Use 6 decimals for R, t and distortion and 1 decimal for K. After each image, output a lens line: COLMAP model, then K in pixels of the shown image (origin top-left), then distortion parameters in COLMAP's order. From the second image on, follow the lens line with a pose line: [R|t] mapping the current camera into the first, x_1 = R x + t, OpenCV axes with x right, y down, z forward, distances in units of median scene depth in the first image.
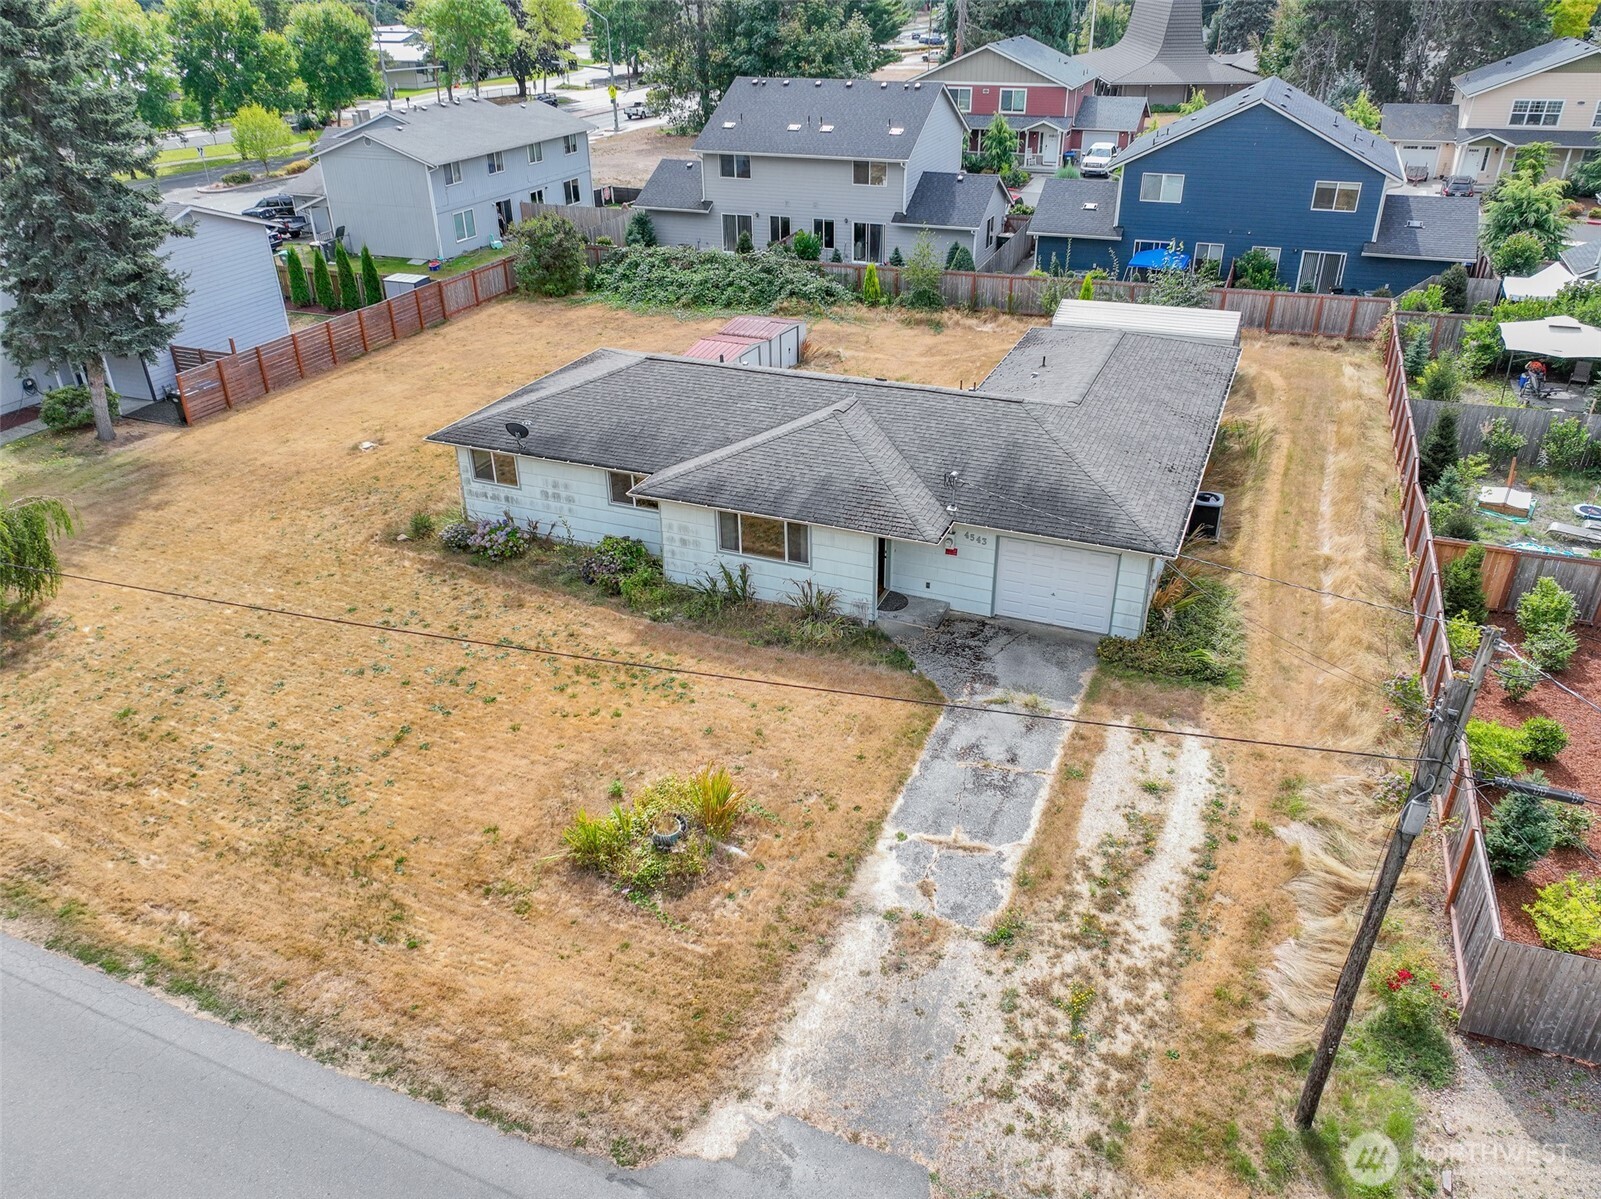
lens RADIAL K [[1166.3, 0, 808.7], [0, 1166.3, 600.9], [0, 0, 1]] dist [0.005199, 0.010491]
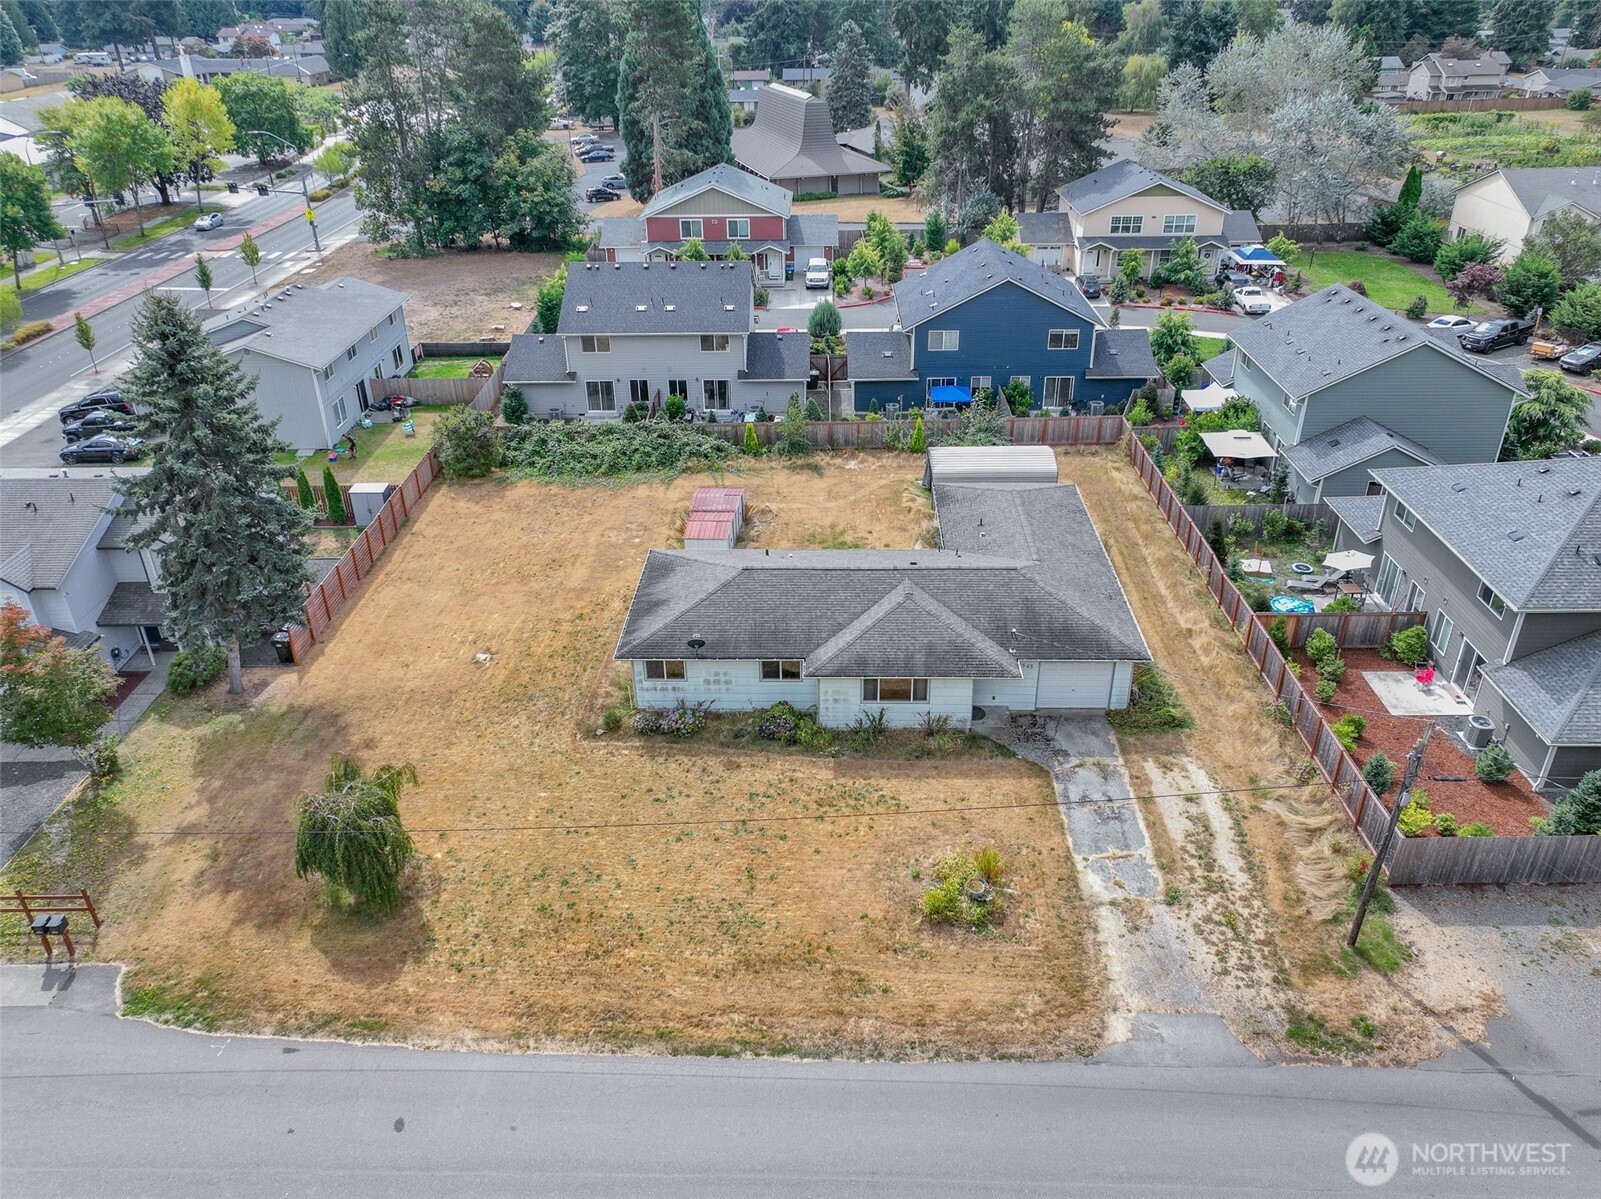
lens RADIAL K [[1166.3, 0, 808.7], [0, 1166.3, 600.9], [0, 0, 1]] dist [0.005199, 0.010491]
pose [[0.932673, -0.174435, 0.315742, -0.606274], [0.174917, 0.984212, 0.027049, -0.229295], [-0.315475, 0.030000, 0.948460, -0.415866]]
